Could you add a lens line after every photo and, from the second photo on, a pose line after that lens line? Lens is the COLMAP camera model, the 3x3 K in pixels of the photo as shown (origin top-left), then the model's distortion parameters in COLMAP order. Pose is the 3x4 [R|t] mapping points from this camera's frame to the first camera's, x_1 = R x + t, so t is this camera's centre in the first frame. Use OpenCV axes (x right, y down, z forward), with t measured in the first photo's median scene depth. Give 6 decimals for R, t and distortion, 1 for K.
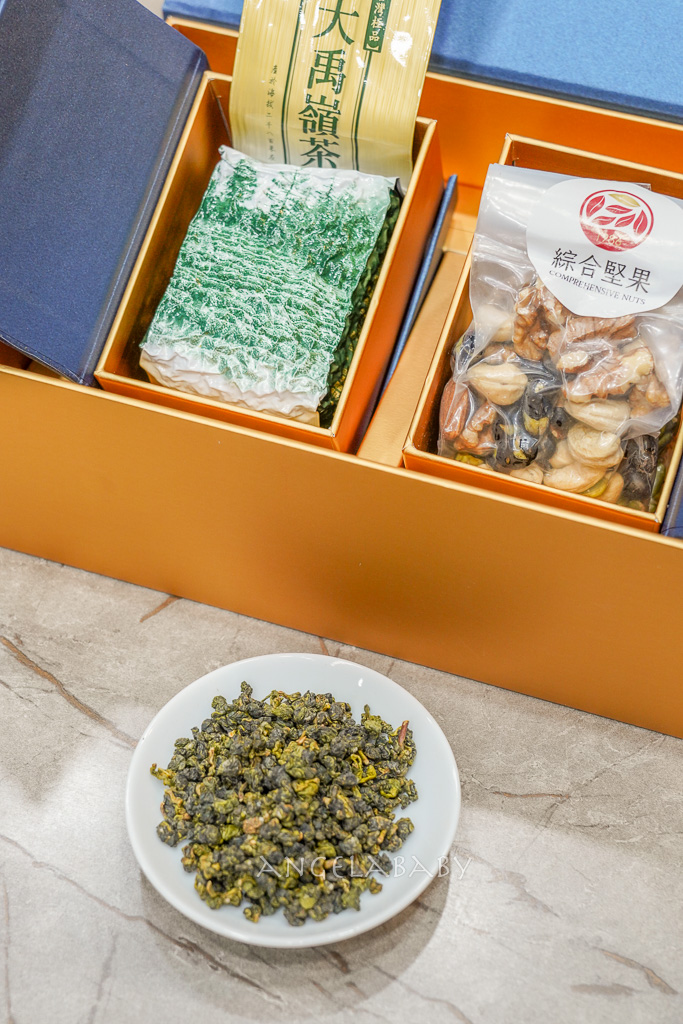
lens RADIAL K [[1736.6, 0, 340.2], [0, 1736.6, 514.0], [0, 0, 1]] dist [0.022328, 0.000000]
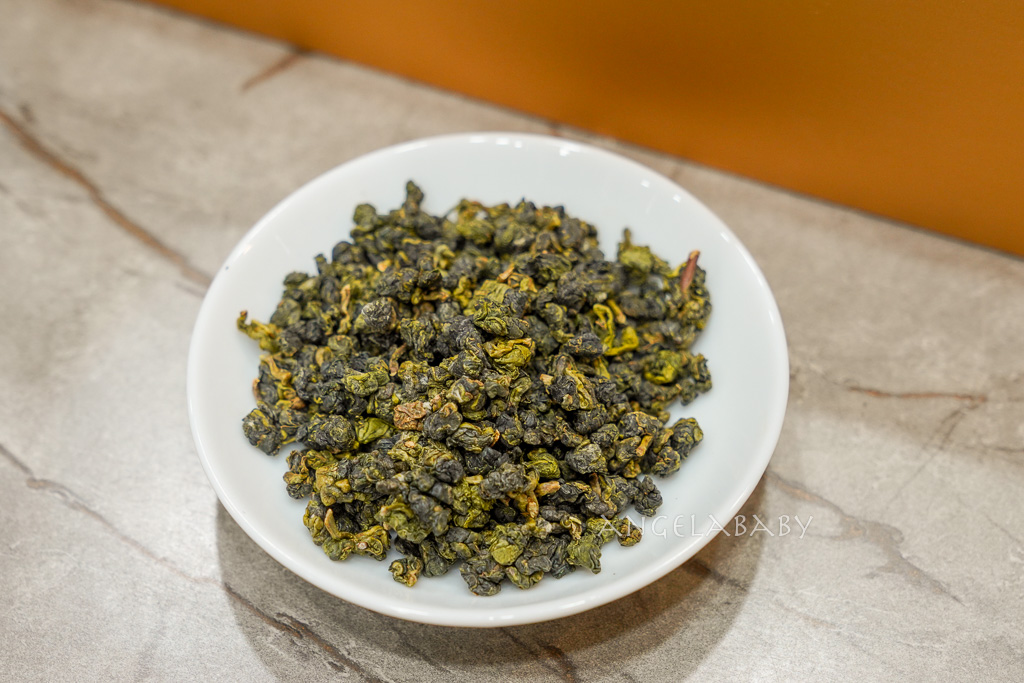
lens RADIAL K [[2477.9, 0, 510.5], [0, 2477.9, 340.9], [0, 0, 1]] dist [0.139980, 0.000000]
pose [[0.998432, 0.029502, -0.047566, 0.016770], [-0.025958, 0.996960, 0.073470, 0.088124], [0.049589, -0.072120, 0.996162, 0.195338]]
